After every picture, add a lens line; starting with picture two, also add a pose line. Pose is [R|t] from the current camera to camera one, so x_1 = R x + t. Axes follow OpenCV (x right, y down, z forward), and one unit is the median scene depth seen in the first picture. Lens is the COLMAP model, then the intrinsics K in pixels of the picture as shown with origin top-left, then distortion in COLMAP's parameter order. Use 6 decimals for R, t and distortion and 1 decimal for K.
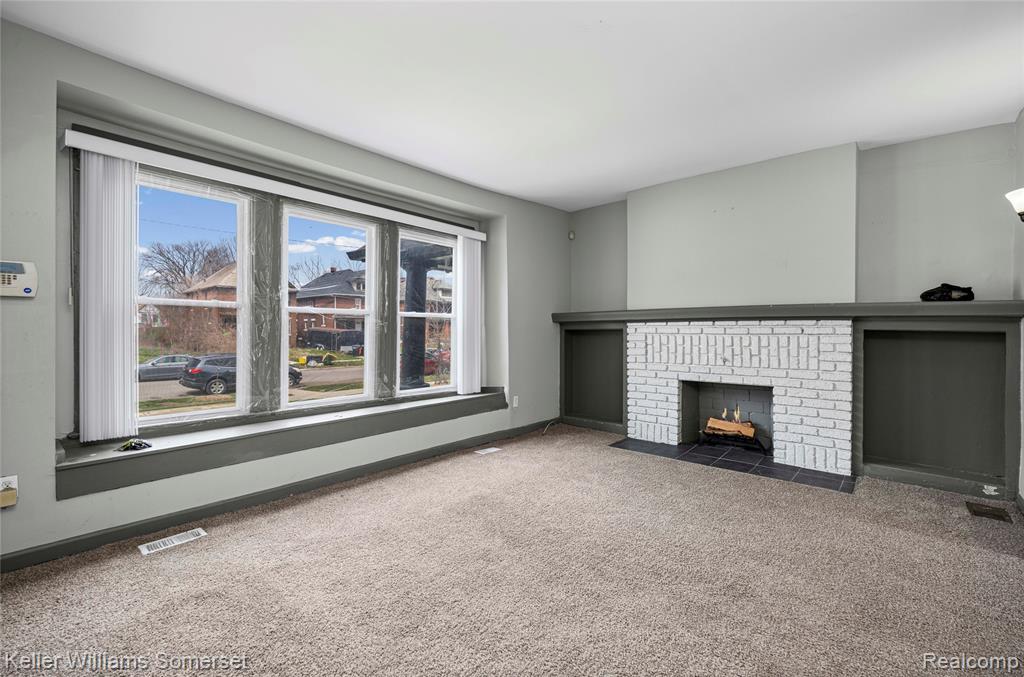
lens RADIAL K [[441.3, 0, 515.8], [0, 441.3, 330.9], [0, 0, 1]] dist [0.002335, -0.003366]
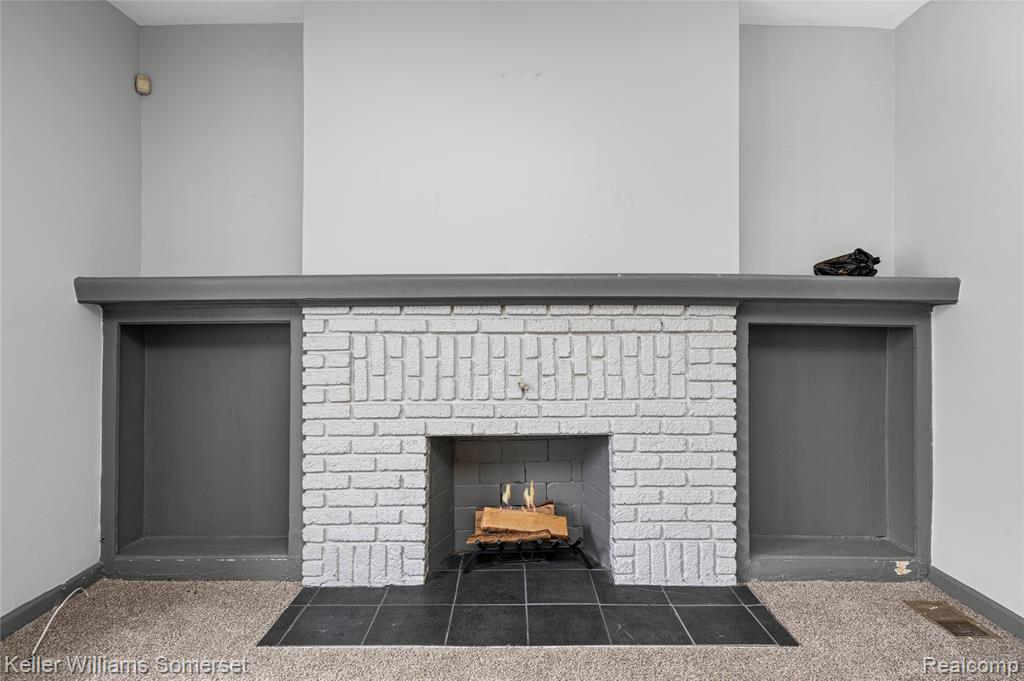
lens RADIAL K [[574.9, 0, 510.0], [0, 574.9, 319.0], [0, 0, 1]] dist [-0.004510, 0.000396]
pose [[0.754843, 0.008620, 0.655849, 0.055360], [0.002839, 0.999861, -0.016408, 0.002700], [-0.655900, 0.014247, 0.754714, 0.549416]]
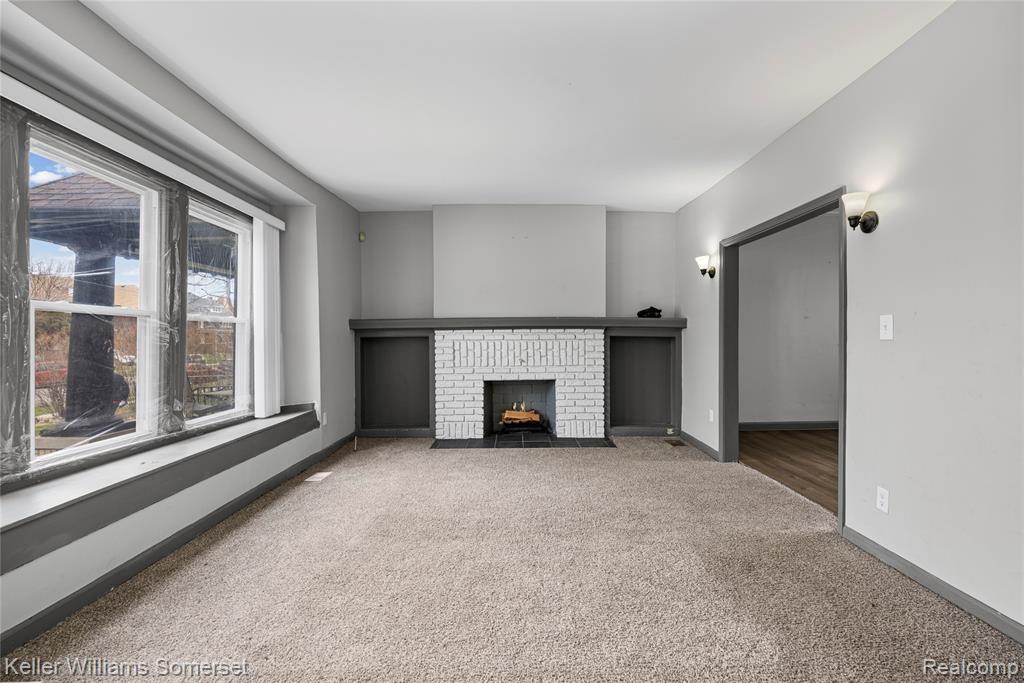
lens RADIAL K [[452.1, 0, 521.5], [0, 452.1, 345.5], [0, 0, 1]] dist [0.000996, -0.003501]
pose [[0.744559, -0.016245, 0.667359, -0.363802], [0.008108, 0.999850, 0.015292, 0.003584], [-0.667507, -0.005975, 0.744580, 0.073055]]
